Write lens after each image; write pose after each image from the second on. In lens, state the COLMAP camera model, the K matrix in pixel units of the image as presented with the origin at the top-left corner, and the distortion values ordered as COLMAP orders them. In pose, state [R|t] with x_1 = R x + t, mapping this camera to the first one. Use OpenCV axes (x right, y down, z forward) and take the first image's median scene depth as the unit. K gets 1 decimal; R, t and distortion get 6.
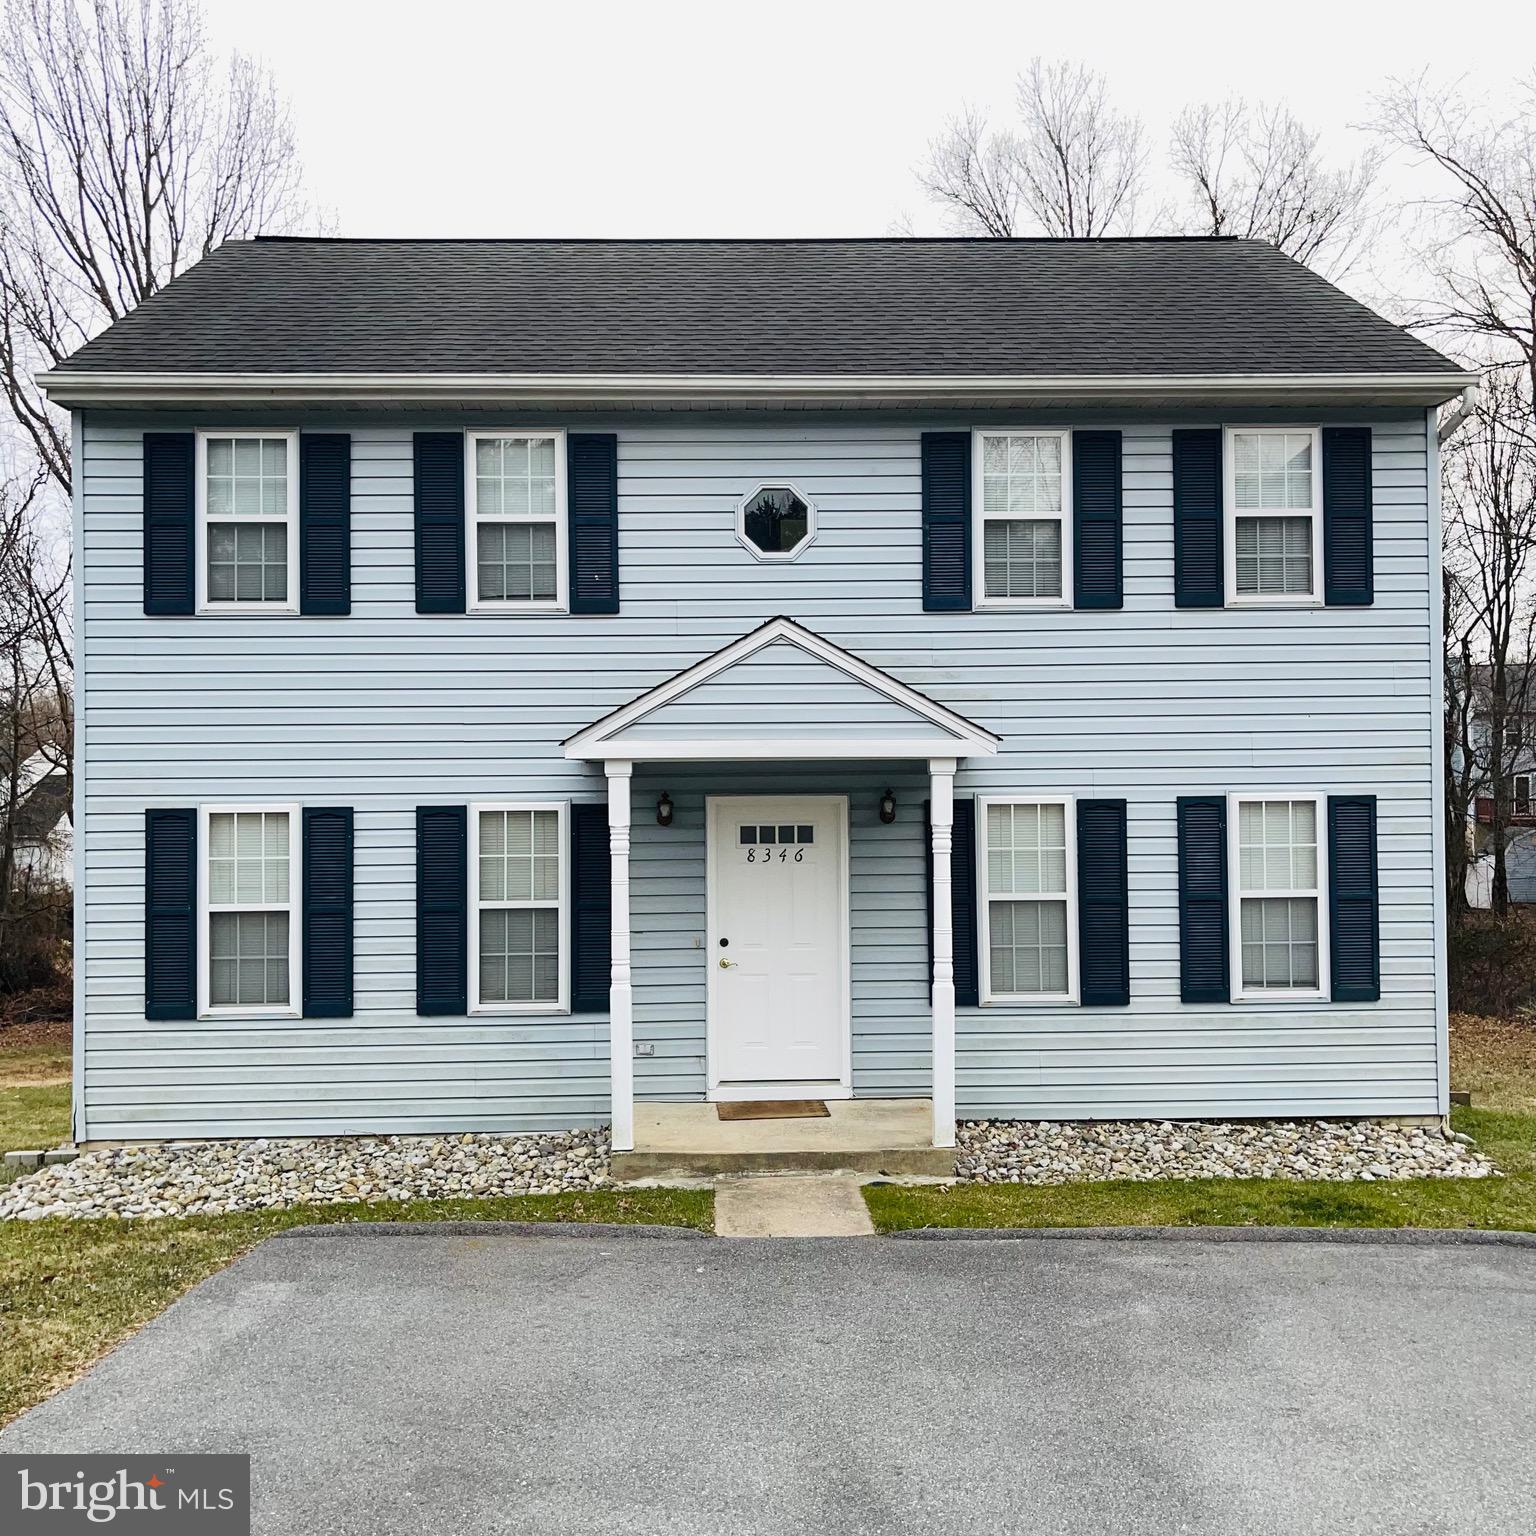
lens RADIAL K [[1525.2, 0, 766.4], [0, 1525.2, 769.1], [0, 0, 1]] dist [0.029666, 0.000000]
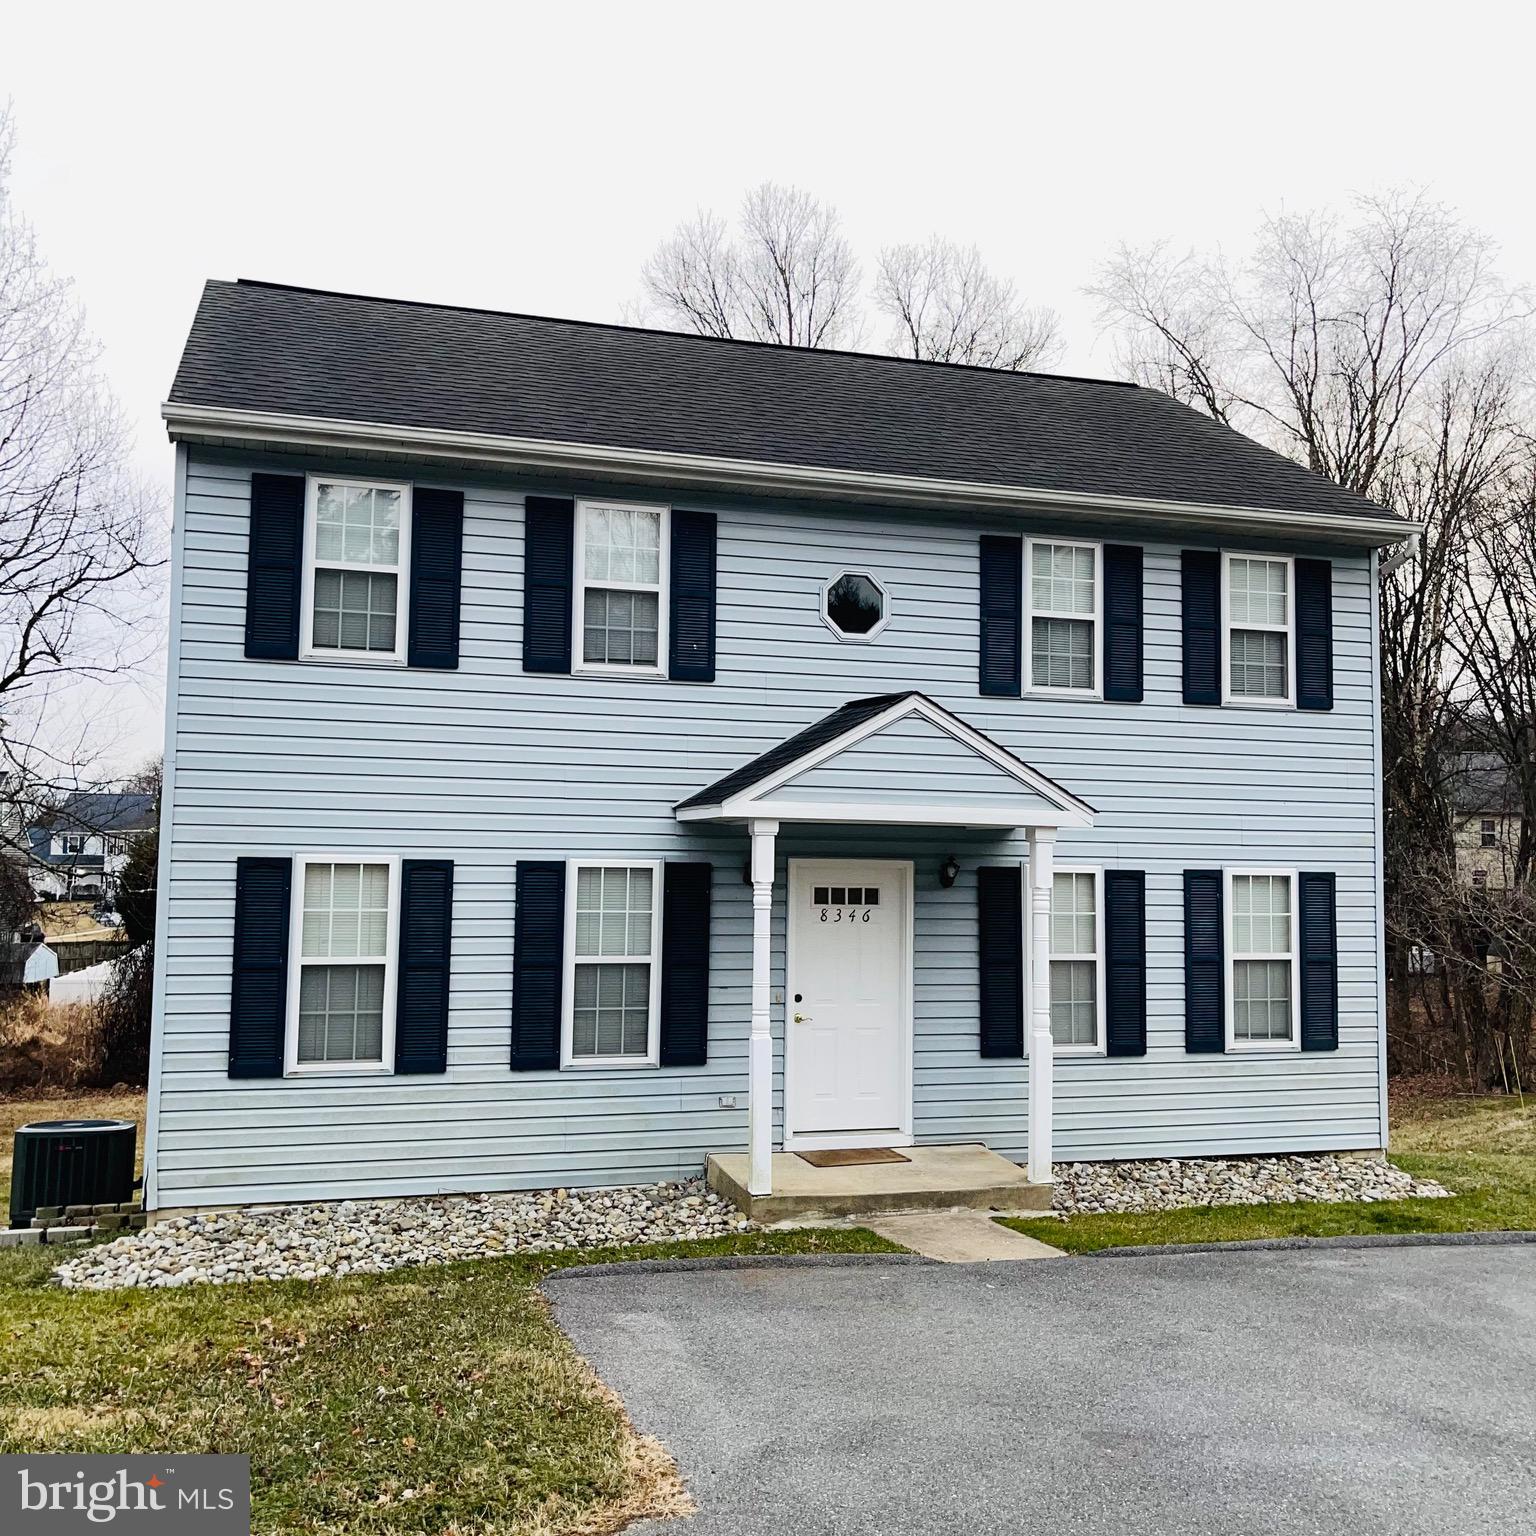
lens RADIAL K [[1525.2, 0, 777.1], [0, 1525.2, 763.5], [0, 0, 1]] dist [0.029666, 0.000000]
pose [[0.965189, 0.041069, 0.258309, -0.325271], [-0.025502, 0.997667, -0.063329, 0.019479], [-0.260307, 0.054537, 0.963984, -0.020570]]
